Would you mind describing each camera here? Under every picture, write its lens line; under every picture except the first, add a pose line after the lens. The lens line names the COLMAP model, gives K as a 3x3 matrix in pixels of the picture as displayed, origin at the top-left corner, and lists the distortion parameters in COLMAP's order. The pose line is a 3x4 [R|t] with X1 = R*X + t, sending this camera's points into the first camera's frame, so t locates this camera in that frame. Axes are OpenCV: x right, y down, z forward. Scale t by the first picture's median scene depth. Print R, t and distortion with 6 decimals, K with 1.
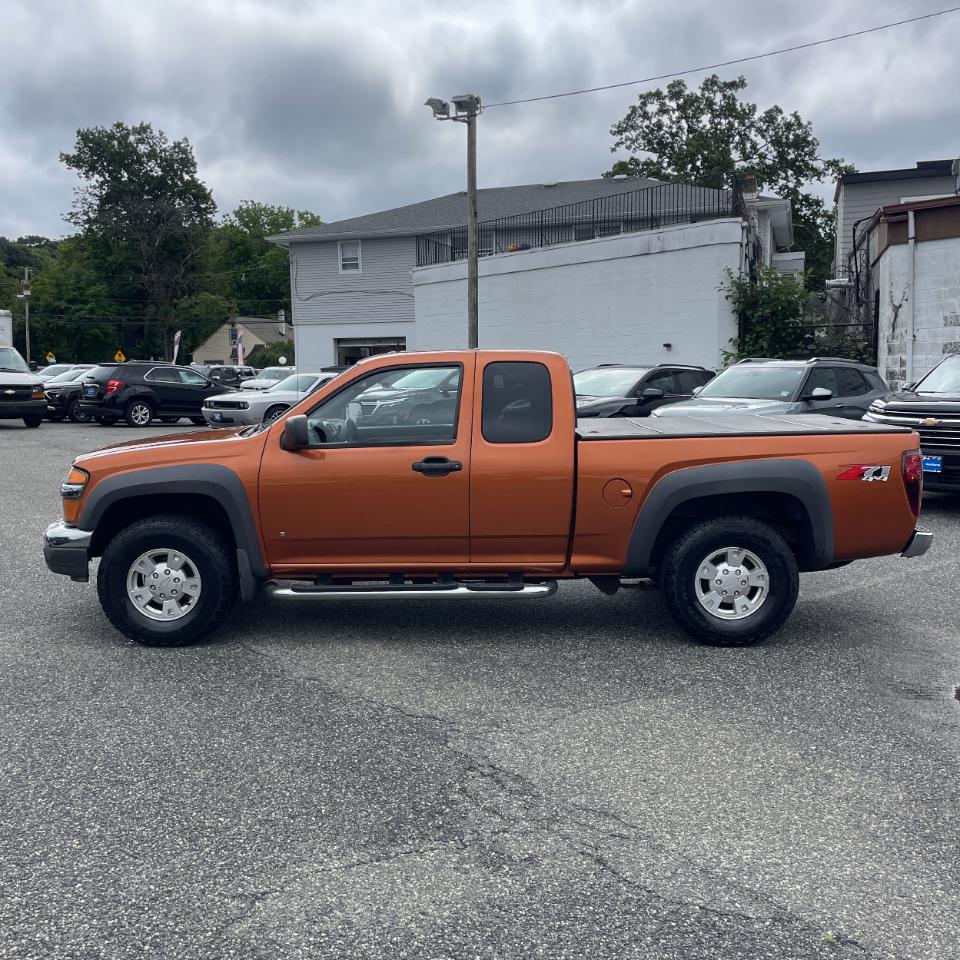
lens RADIAL K [[982.7, 0, 478.5], [0, 982.7, 457.7], [0, 0, 1]] dist [0.107309, -0.148734]
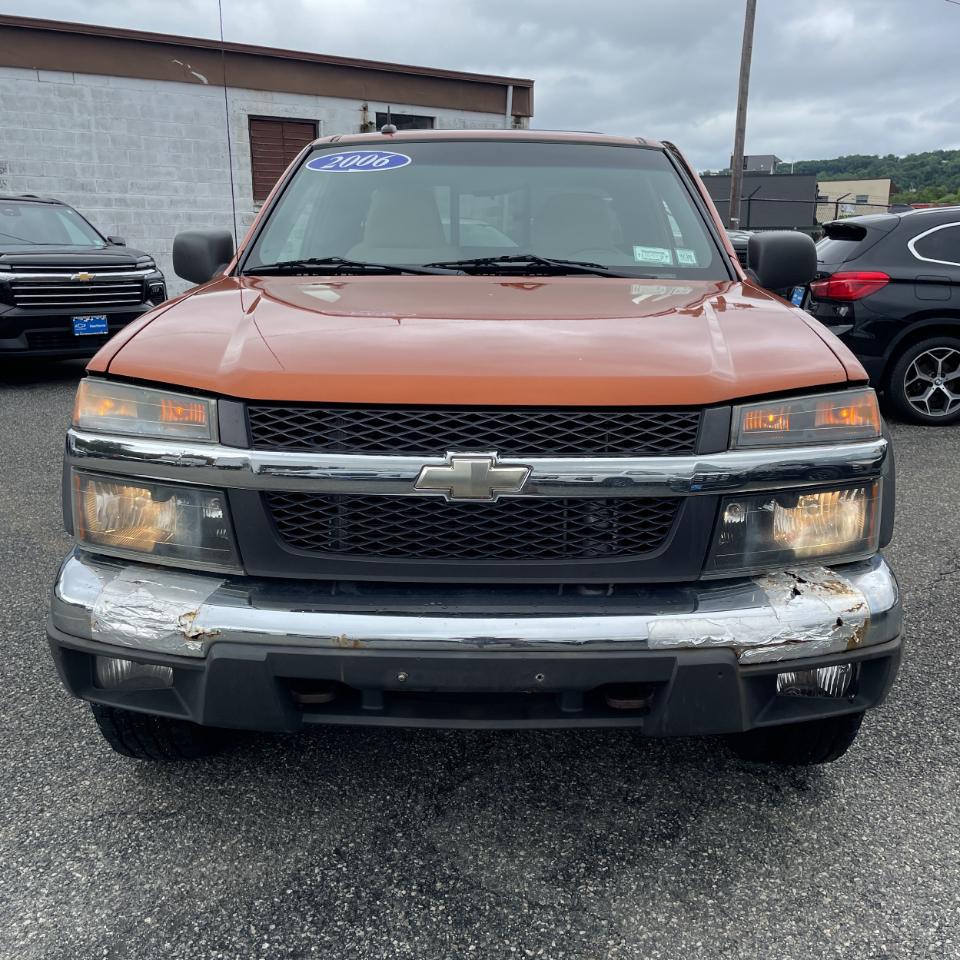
lens RADIAL K [[968.5, 0, 488.5], [0, 968.5, 475.8], [0, 0, 1]] dist [0.099060, -0.131178]
pose [[0.006990, -0.226094, 0.974080, -0.130687], [0.093561, 0.969979, 0.224471, -0.008370], [-0.995589, 0.089567, 0.027933, 0.198712]]
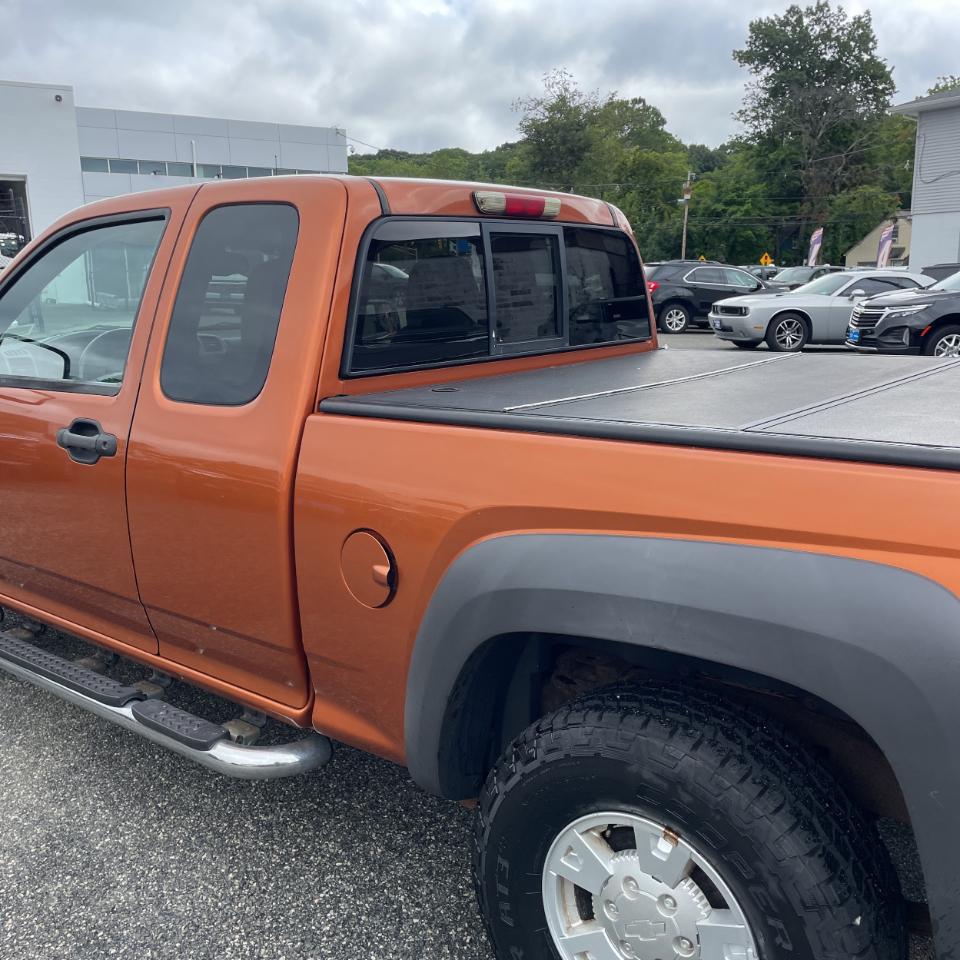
lens RADIAL K [[975.6, 0, 486.9], [0, 975.6, 479.8], [0, 0, 1]] dist [0.095798, -0.134579]
pose [[0.790806, 0.128498, -0.598427, 0.066717], [-0.057679, 0.989008, 0.136145, -0.008239], [0.609344, -0.073148, 0.789525, 0.130028]]
